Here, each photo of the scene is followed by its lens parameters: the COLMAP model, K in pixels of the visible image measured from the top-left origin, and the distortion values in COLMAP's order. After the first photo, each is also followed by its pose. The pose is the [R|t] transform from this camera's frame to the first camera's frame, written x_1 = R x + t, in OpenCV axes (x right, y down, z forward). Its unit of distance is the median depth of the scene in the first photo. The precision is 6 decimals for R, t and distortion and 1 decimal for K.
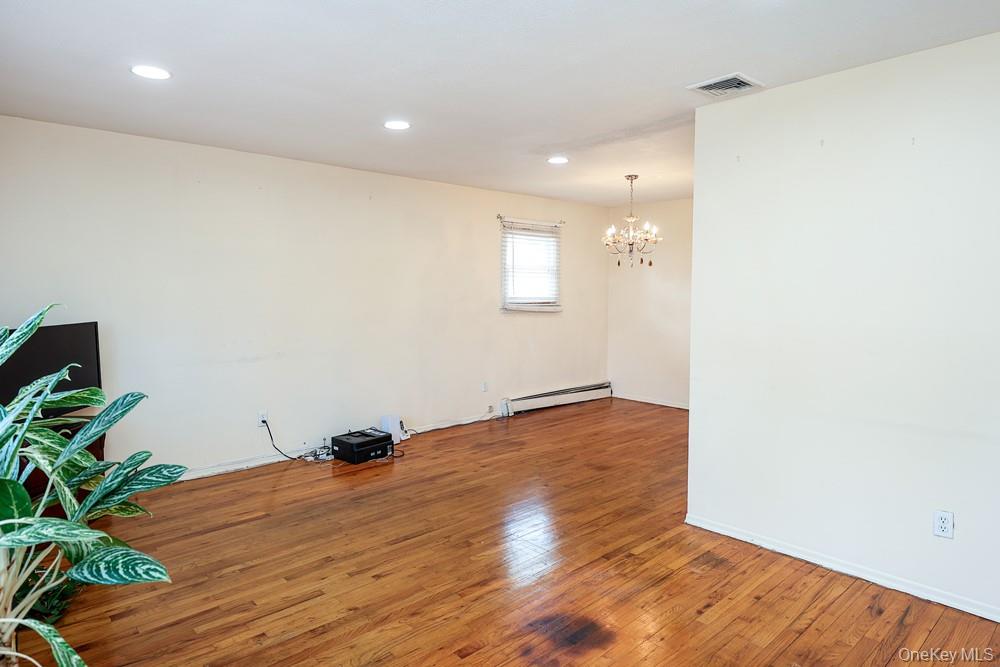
lens RADIAL K [[582.8, 0, 581.1], [0, 582.8, 333.0], [0, 0, 1]] dist [-0.003129, -0.001173]
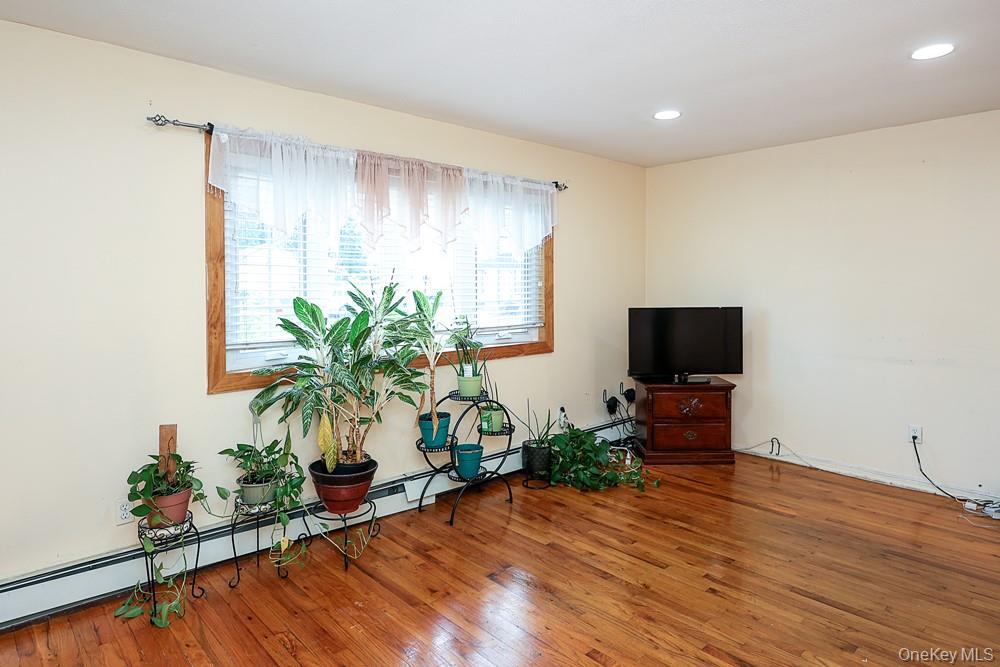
lens RADIAL K [[607.3, 0, 430.7], [0, 607.3, 281.9], [0, 0, 1]] dist [-0.002610, -0.000378]
pose [[-0.144561, -0.001971, -0.989494, 0.475633], [-0.073530, 0.997255, 0.008756, -0.031627], [0.986760, 0.074024, -0.144309, 0.474648]]
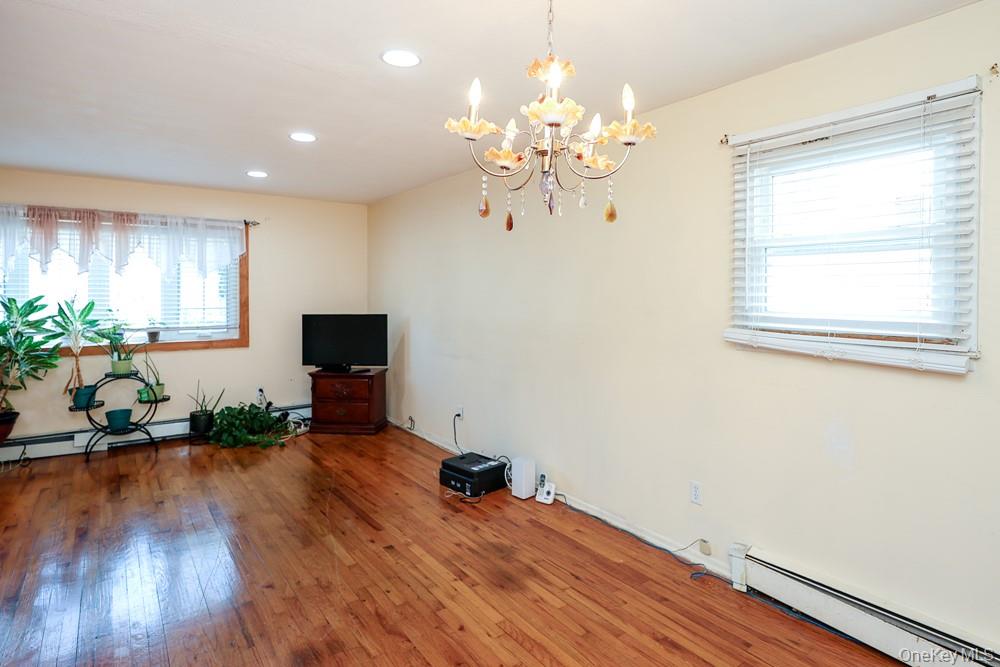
lens RADIAL K [[566.5, 0, 469.6], [0, 566.5, 284.1], [0, 0, 1]] dist [0.003893, 0.001603]
pose [[-0.259072, -0.015343, -0.965736, 0.545708], [-0.074931, 0.997180, 0.004259, -0.112191], [0.962947, 0.073467, -0.259491, 1.442997]]
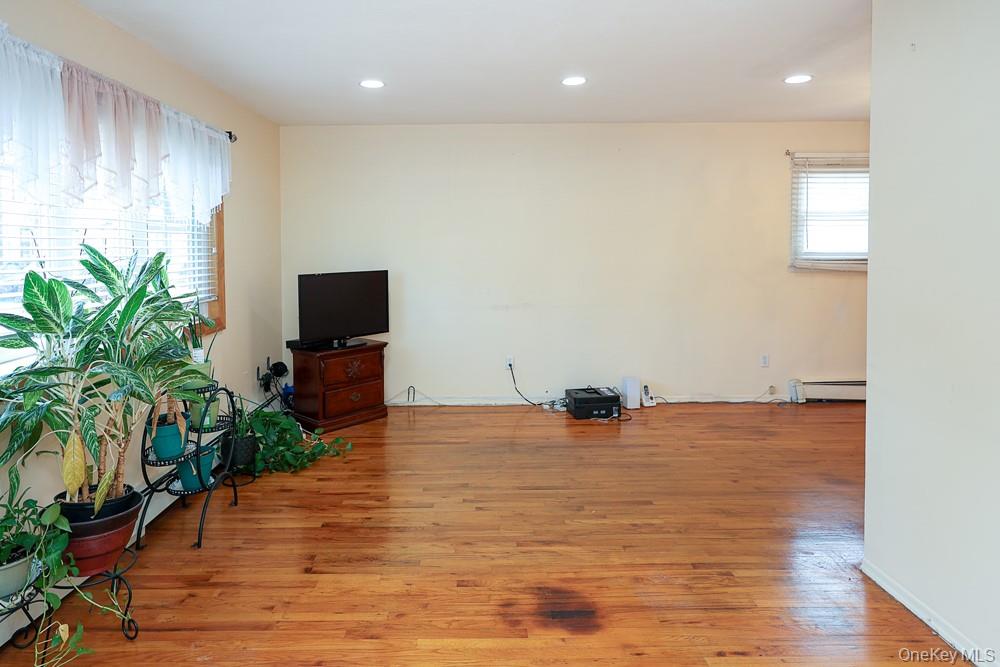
lens RADIAL K [[690.8, 0, 499.7], [0, 690.8, 259.9], [0, 0, 1]] dist [-0.004866, -0.002257]
pose [[0.694446, 0.004902, -0.719528, 0.426748], [-0.043798, 0.998411, -0.035469, 0.001082], [0.718210, 0.056146, 0.693557, 0.080675]]
